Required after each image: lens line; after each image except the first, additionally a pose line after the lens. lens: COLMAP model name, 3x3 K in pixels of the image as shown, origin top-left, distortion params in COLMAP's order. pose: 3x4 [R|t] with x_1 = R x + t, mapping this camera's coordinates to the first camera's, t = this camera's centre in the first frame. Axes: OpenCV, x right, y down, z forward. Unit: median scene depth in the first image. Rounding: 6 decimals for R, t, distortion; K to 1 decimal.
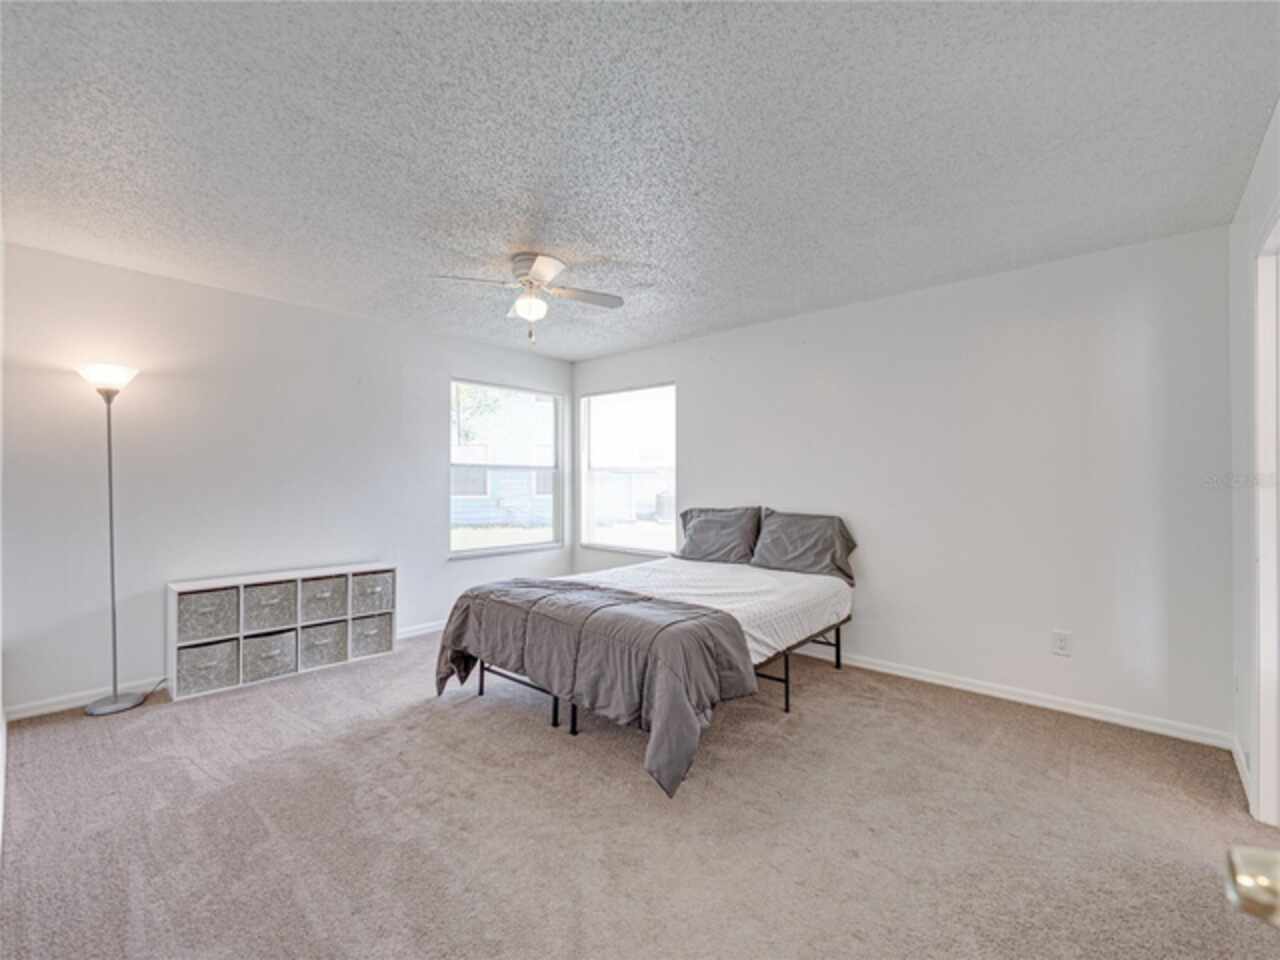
lens RADIAL K [[555.5, 0, 647.0], [0, 555.5, 471.4], [0, 0, 1]] dist [-0.001974, -0.000294]
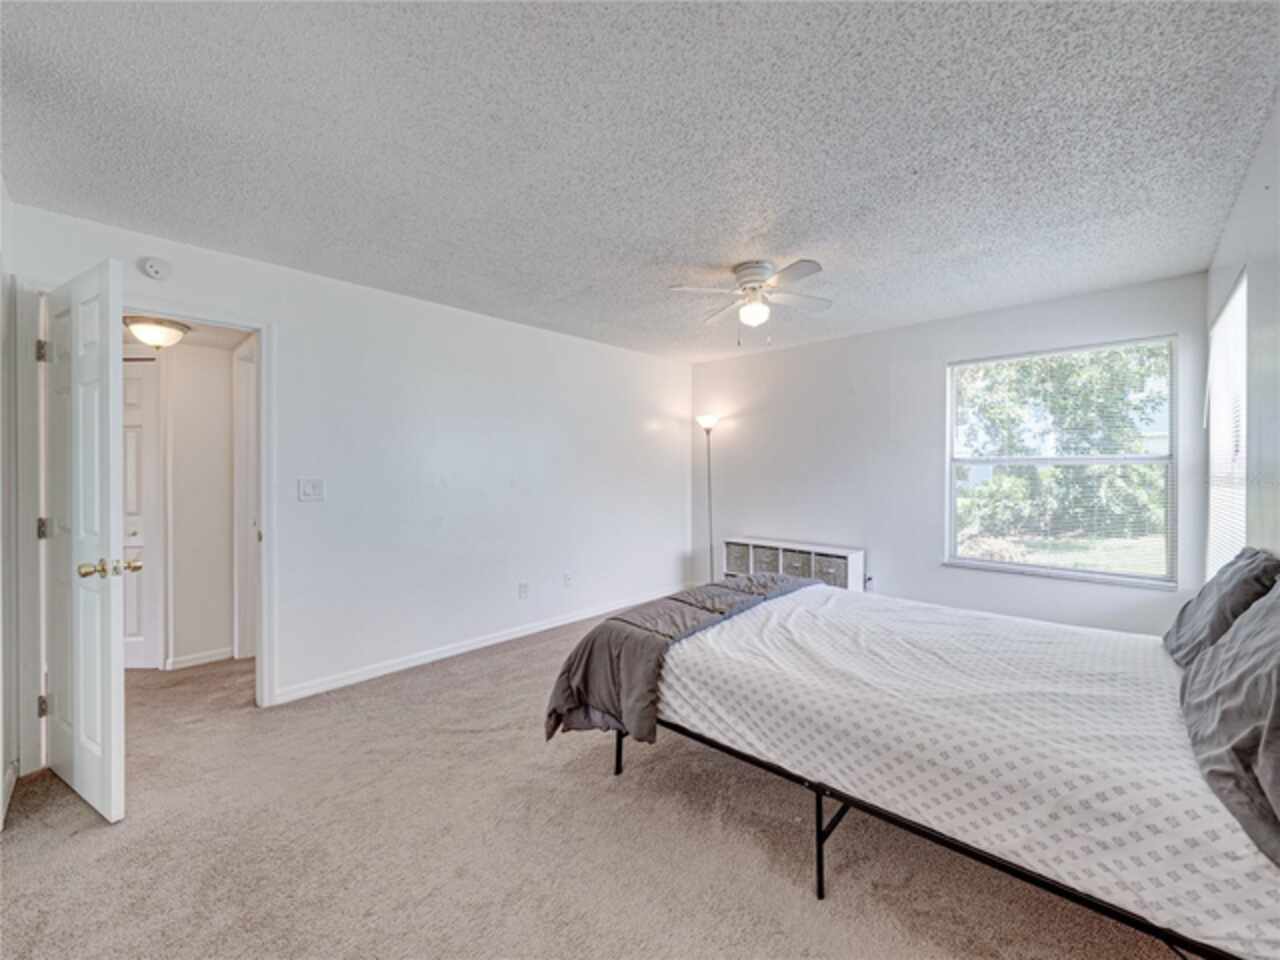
lens RADIAL K [[507.8, 0, 640.0], [0, 507.8, 480.0], [0, 0, 1]] dist [-0.000316, -0.000163]
pose [[-0.029854, 0.016697, -0.999415, 0.590777], [0.020942, 0.999651, 0.016076, -0.003975], [0.999335, -0.020450, -0.030193, 0.638299]]
